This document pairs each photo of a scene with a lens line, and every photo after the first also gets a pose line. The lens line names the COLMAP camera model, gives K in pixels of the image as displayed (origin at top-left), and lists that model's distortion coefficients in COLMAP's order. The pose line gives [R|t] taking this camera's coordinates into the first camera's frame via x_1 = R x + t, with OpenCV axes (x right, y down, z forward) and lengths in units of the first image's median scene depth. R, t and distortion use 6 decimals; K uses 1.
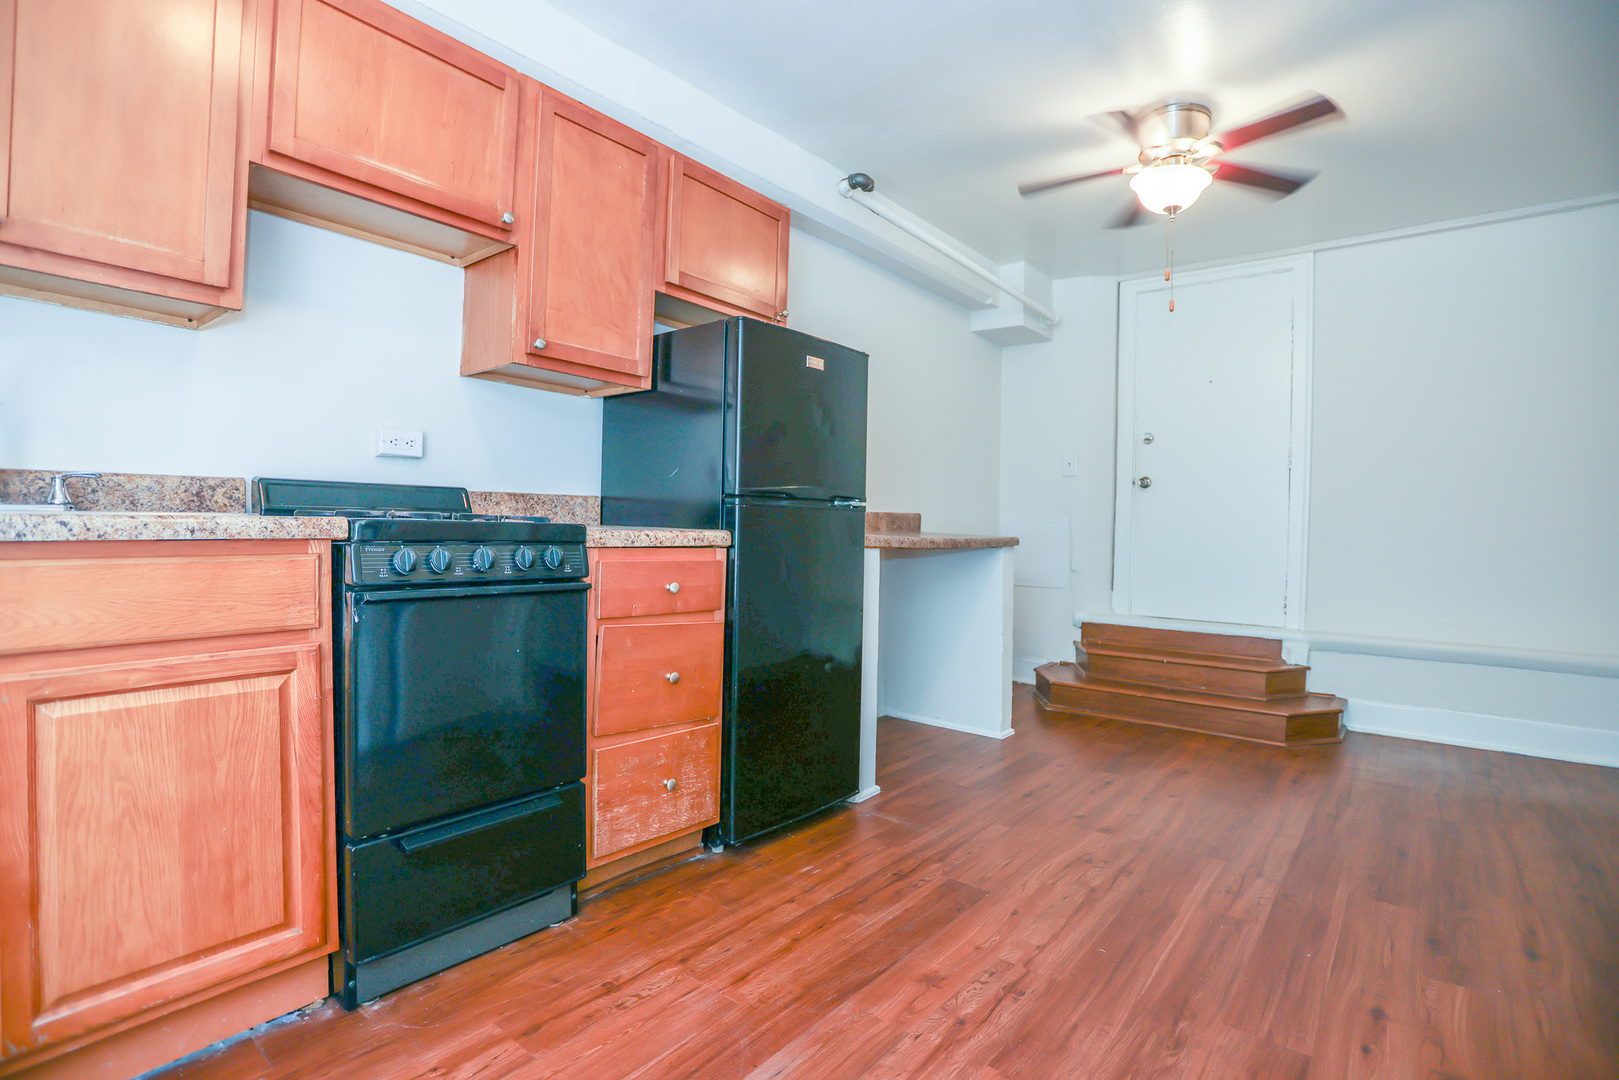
lens RADIAL K [[765.4, 0, 806.7], [0, 765.4, 566.7], [0, 0, 1]] dist [-0.049209, 0.000064]
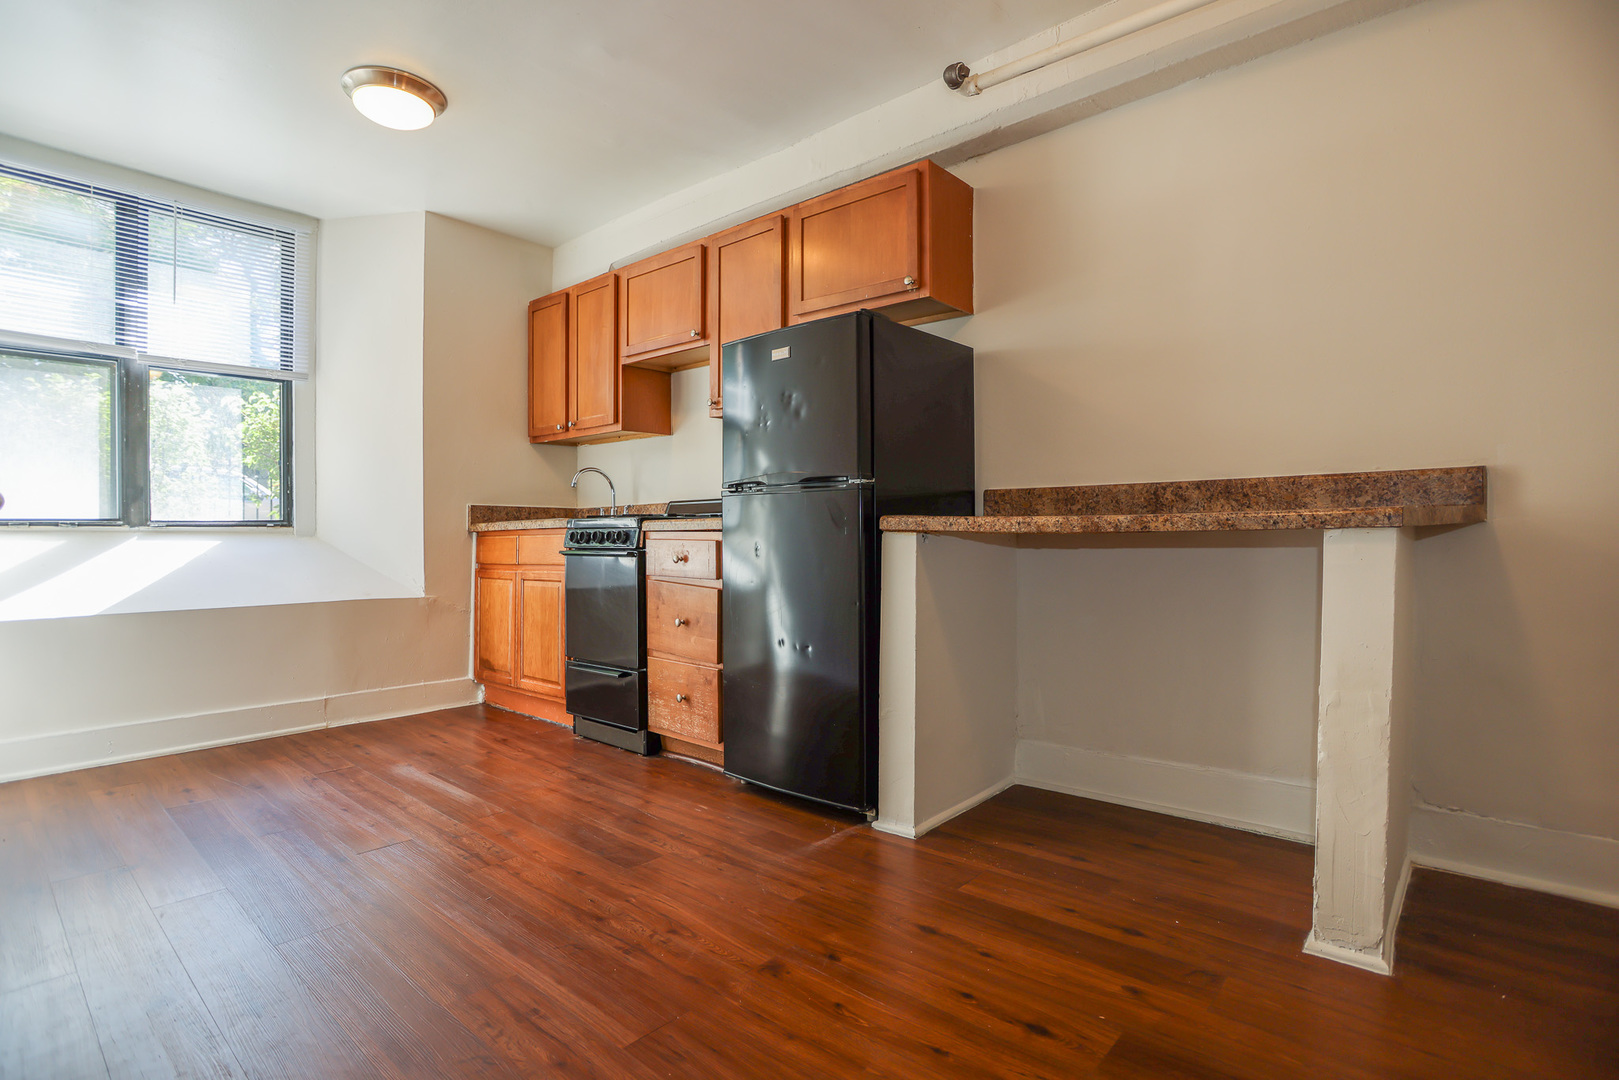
lens RADIAL K [[803.4, 0, 809.5], [0, 803.4, 540.0], [0, 0, 1]] dist [-0.056122, 0.000216]
pose [[-0.029731, 0.001298, -0.999557, 1.256248], [-0.031580, 0.999499, 0.002238, -0.020215], [0.999059, 0.031633, -0.029675, 1.222392]]
